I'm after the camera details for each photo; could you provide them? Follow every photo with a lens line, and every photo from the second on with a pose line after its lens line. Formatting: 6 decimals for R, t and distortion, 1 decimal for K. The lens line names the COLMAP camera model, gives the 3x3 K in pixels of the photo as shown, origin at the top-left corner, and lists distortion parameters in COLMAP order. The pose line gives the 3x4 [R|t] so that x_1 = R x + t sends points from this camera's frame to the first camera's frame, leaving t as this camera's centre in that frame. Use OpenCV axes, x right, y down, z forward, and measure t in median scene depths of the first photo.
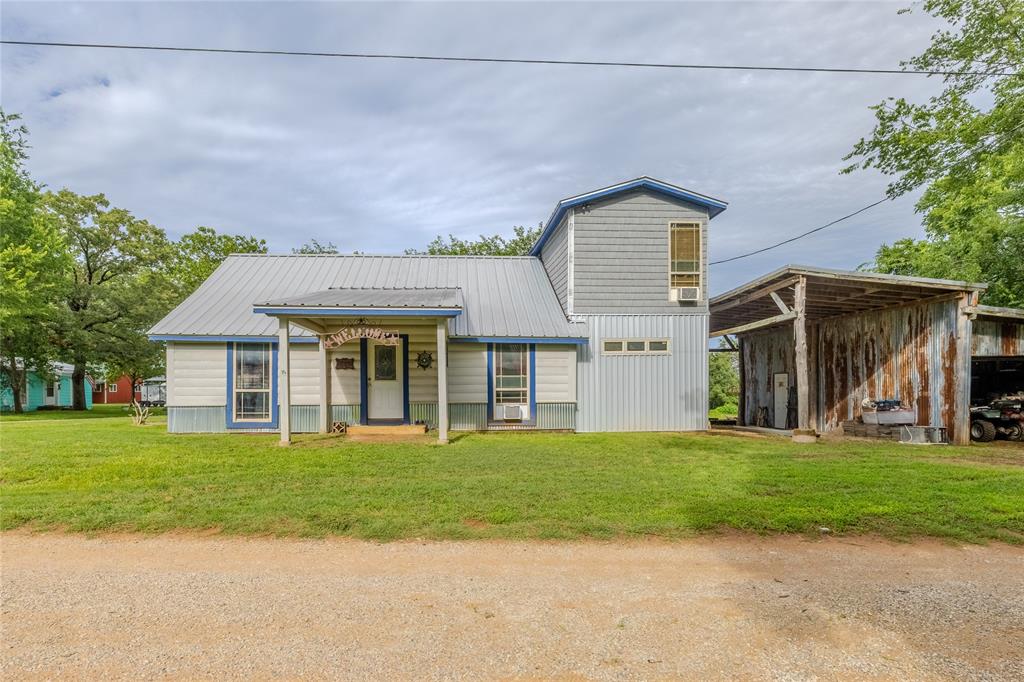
lens RADIAL K [[509.5, 0, 488.6], [0, 509.5, 390.6], [0, 0, 1]] dist [-0.002325, 0.000126]
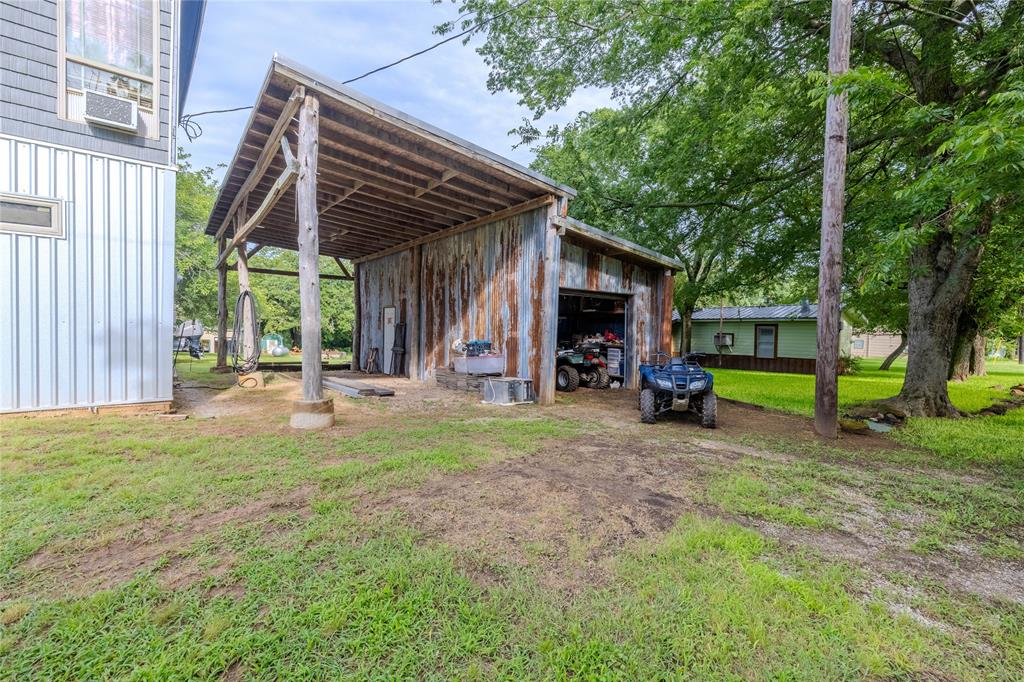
lens RADIAL K [[423.7, 0, 509.0], [0, 423.7, 334.7], [0, 0, 1]] dist [0.000150, -0.000139]
pose [[0.806714, 0.013671, 0.590785, 0.456982], [-0.020101, 0.999789, 0.004312, 0.004123], [-0.590601, -0.015354, 0.806818, 0.471491]]
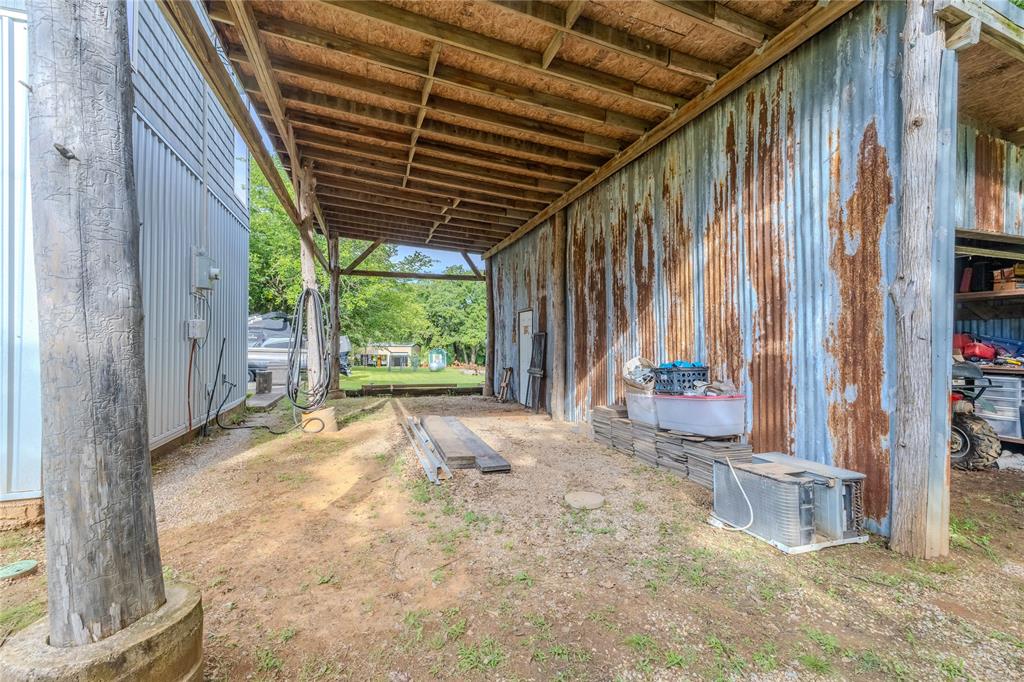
lens RADIAL K [[423.7, 0, 511.2], [0, 423.7, 336.3], [0, 0, 1]] dist [0.000150, -0.000139]
pose [[0.963272, 0.008440, 0.268394, 0.597587], [-0.004178, 0.999856, -0.016444, 0.003792], [-0.268494, 0.014719, 0.963169, 0.752019]]
